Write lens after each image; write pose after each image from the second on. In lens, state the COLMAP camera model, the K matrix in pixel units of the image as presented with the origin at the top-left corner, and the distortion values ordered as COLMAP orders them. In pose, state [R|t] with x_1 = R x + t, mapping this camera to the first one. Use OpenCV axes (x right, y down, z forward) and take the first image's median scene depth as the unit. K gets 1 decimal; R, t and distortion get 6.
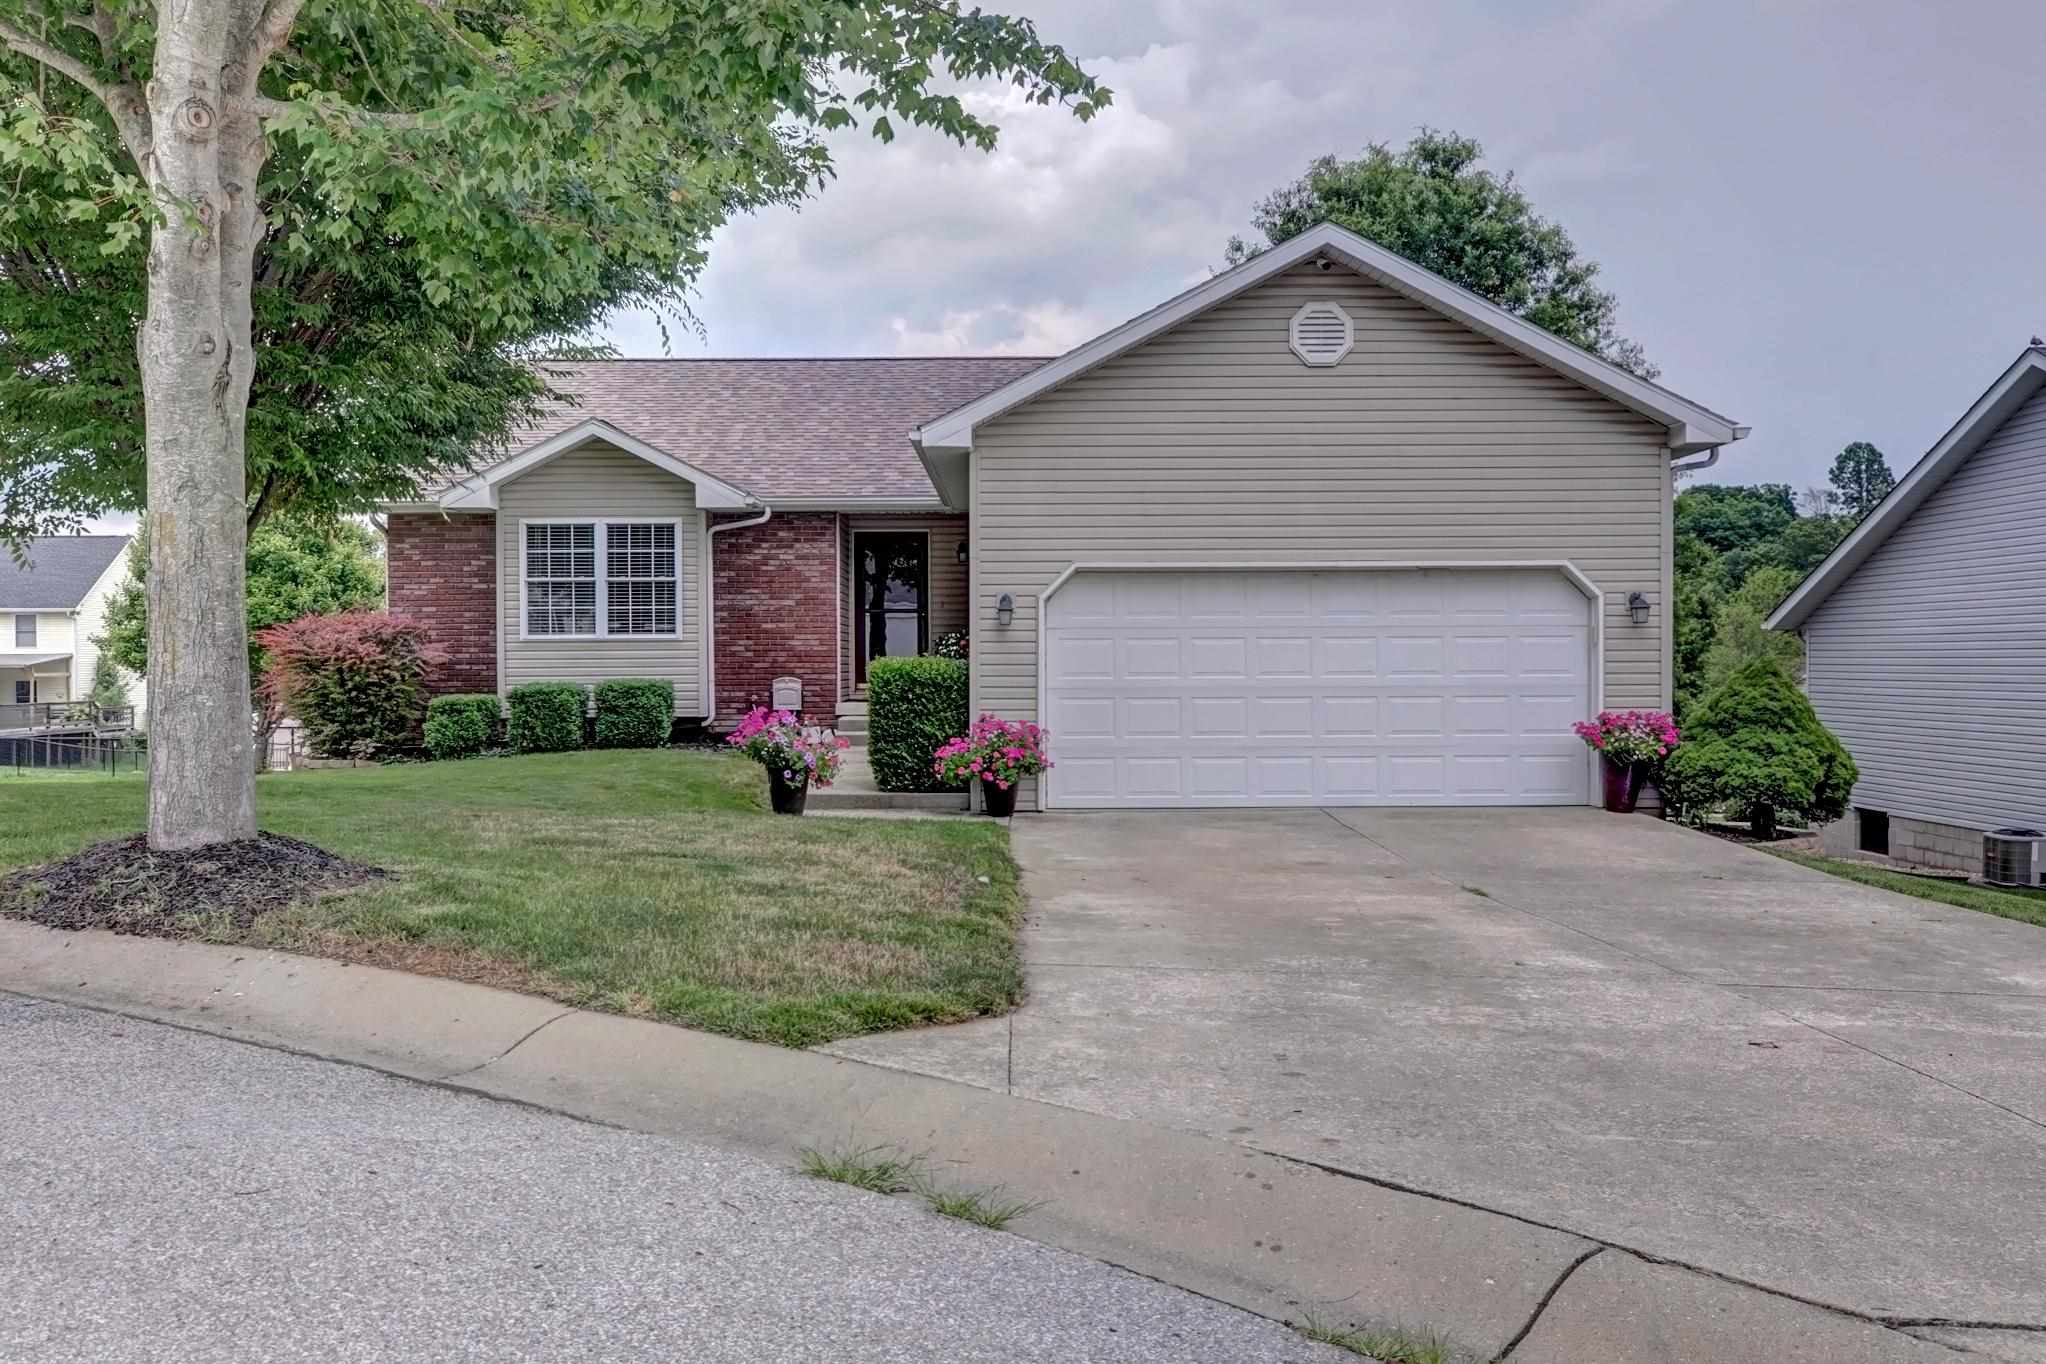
lens RADIAL K [[1698.3, 0, 1028.2], [0, 1698.3, 690.9], [0, 0, 1]] dist [0.006790, -0.000368]
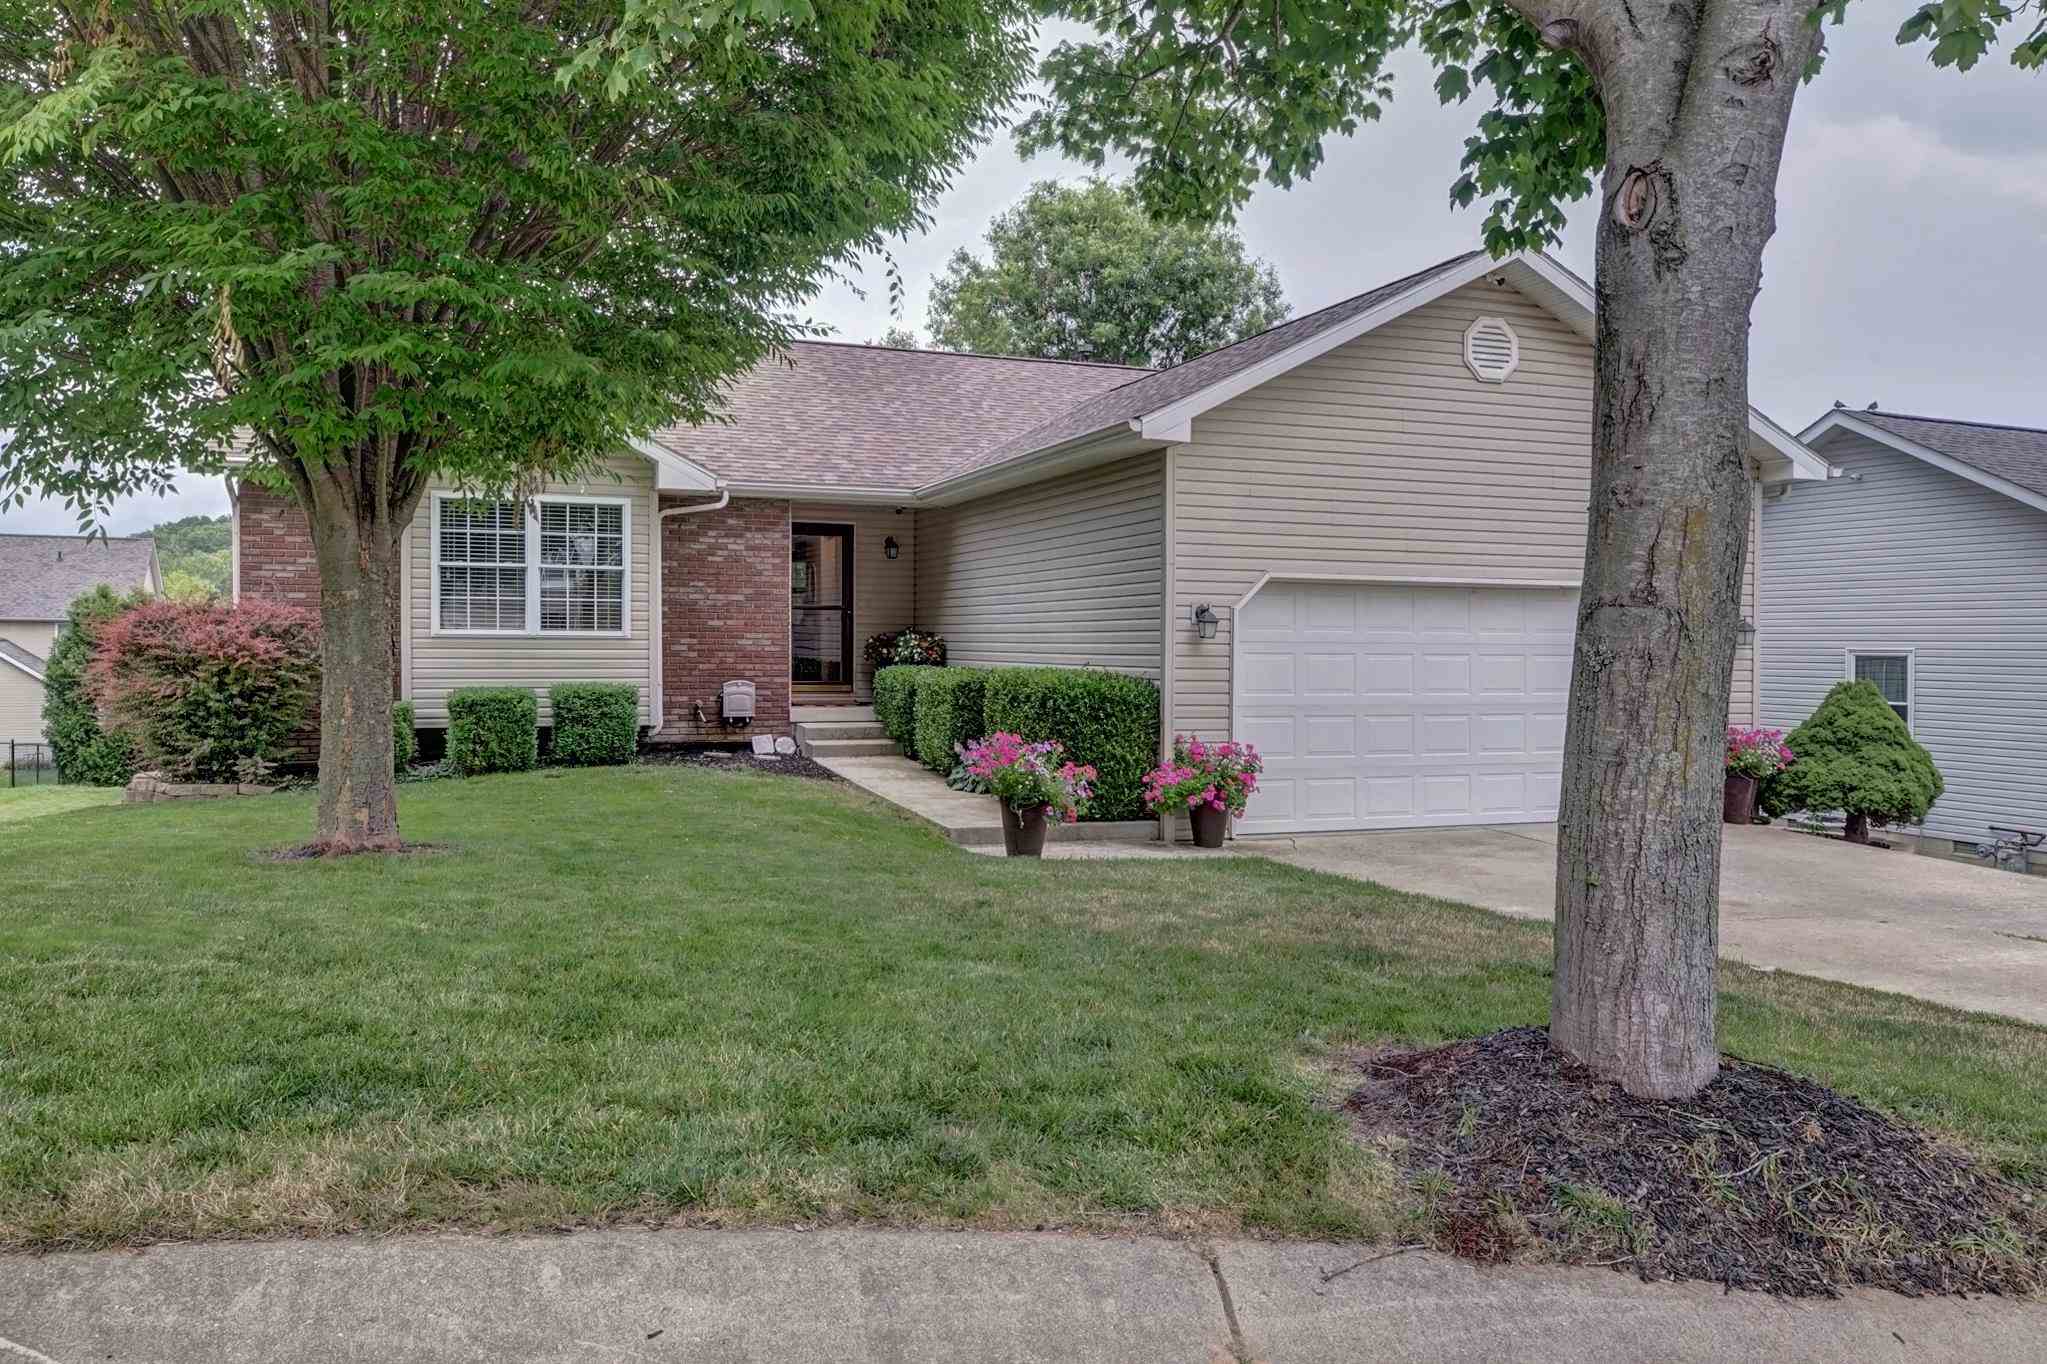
lens RADIAL K [[1514.6, 0, 1031.9], [0, 1514.6, 670.5], [0, 0, 1]] dist [0.013371, 0.002178]
pose [[0.936048, 0.006798, 0.351807, -0.289832], [-0.007642, 0.999970, 0.001013, -0.015820], [-0.351789, -0.003636, 0.936072, 0.195989]]
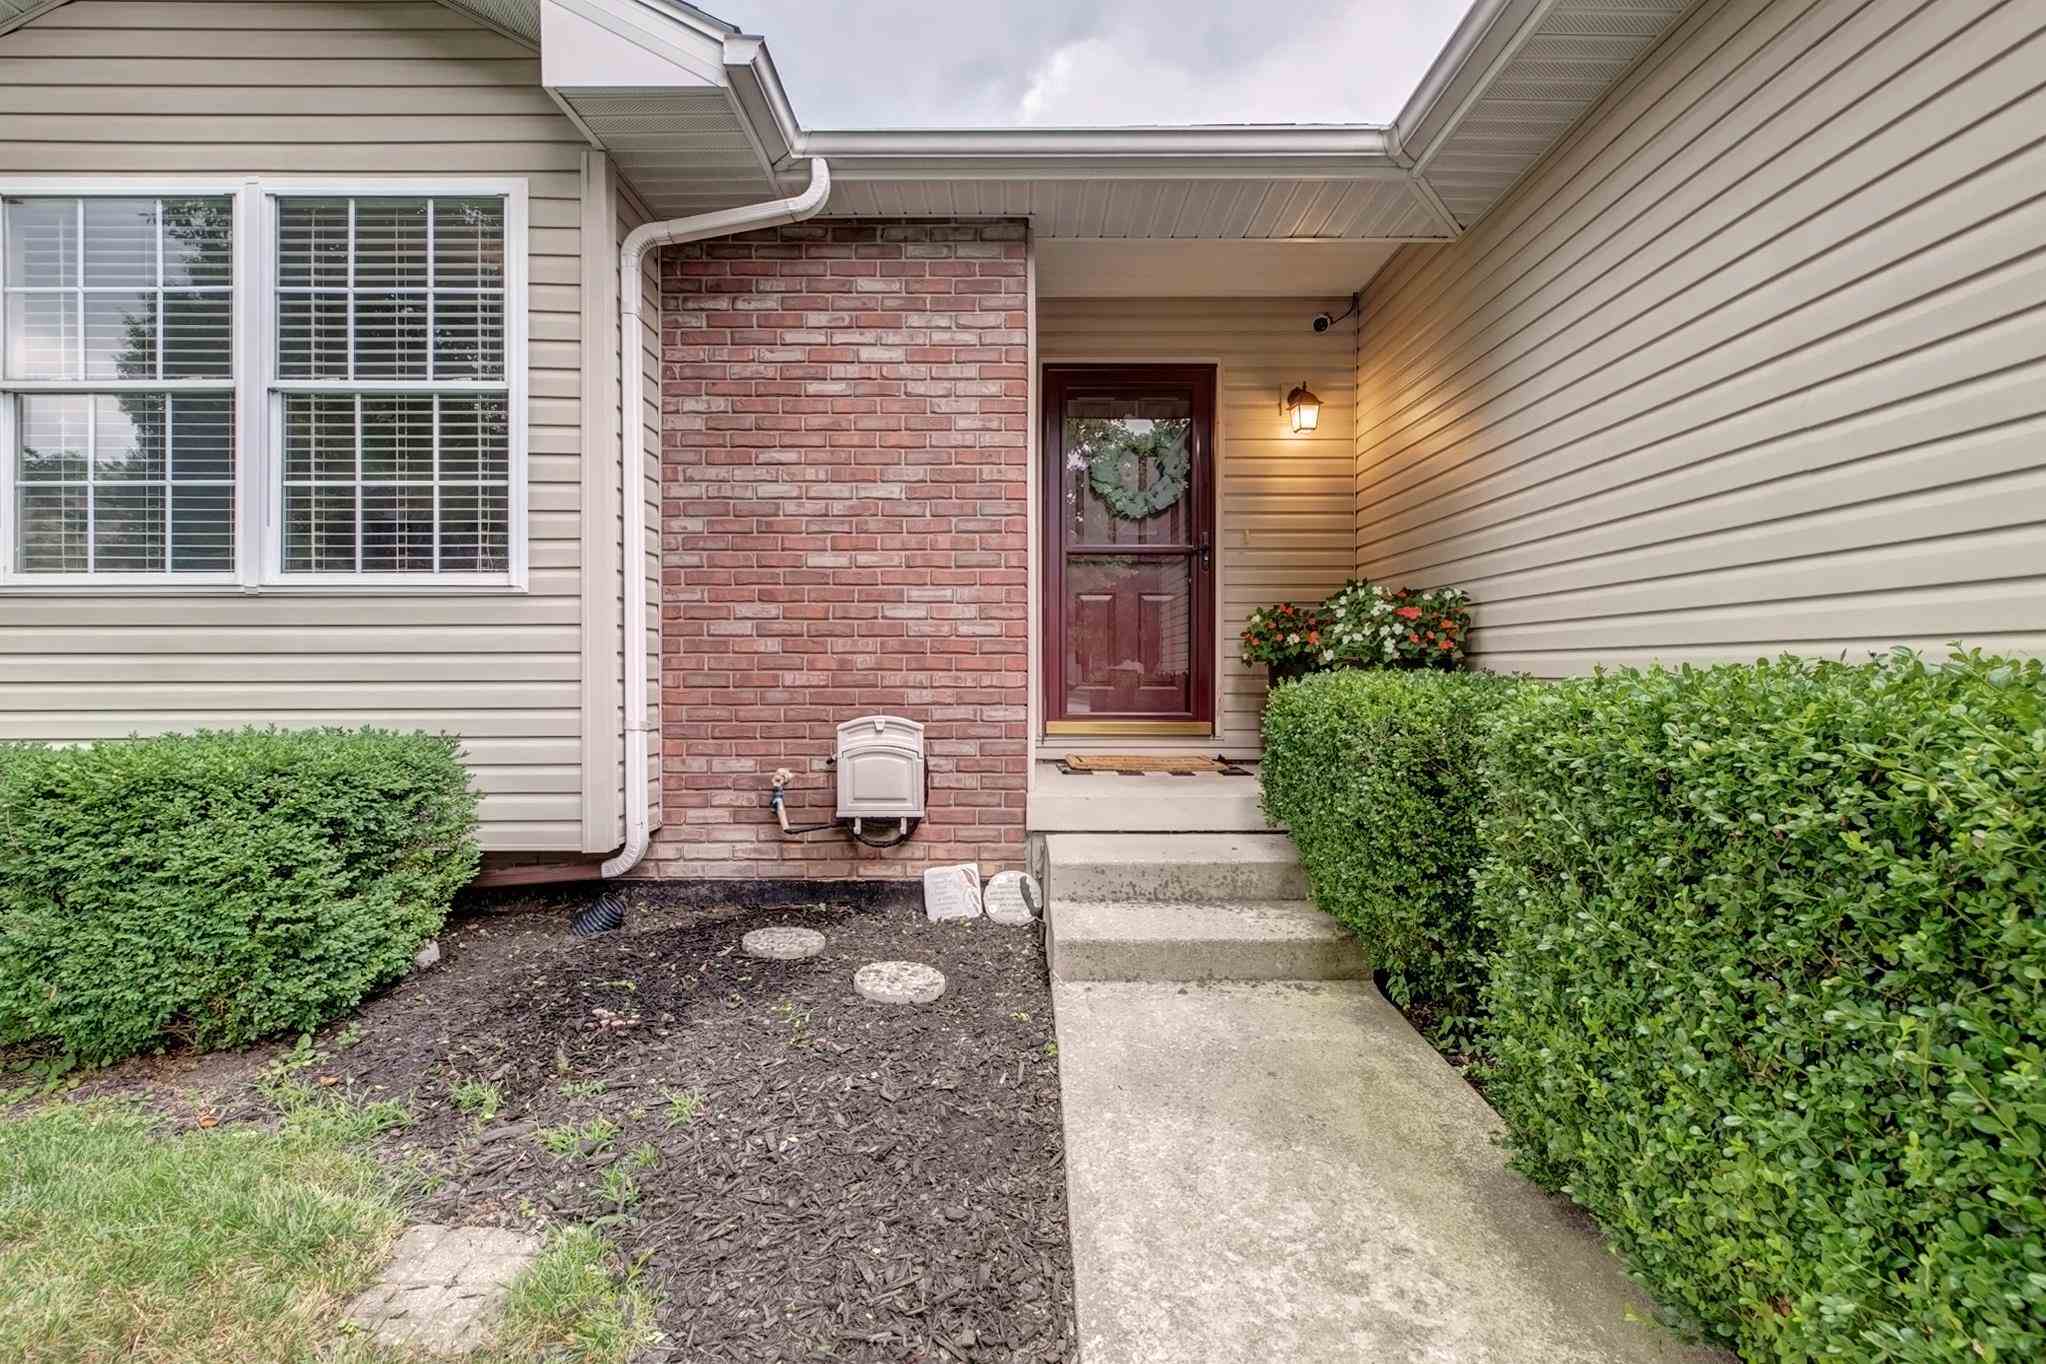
lens RADIAL K [[913.6, 0, 1024.7], [0, 913.6, 700.5], [0, 0, 1]] dist [0.005219, -0.000879]
pose [[0.999958, 0.005391, 0.007462, -0.119754], [-0.005444, 0.999960, 0.007046, -0.012673], [-0.007423, -0.007086, 0.999947, 0.852809]]
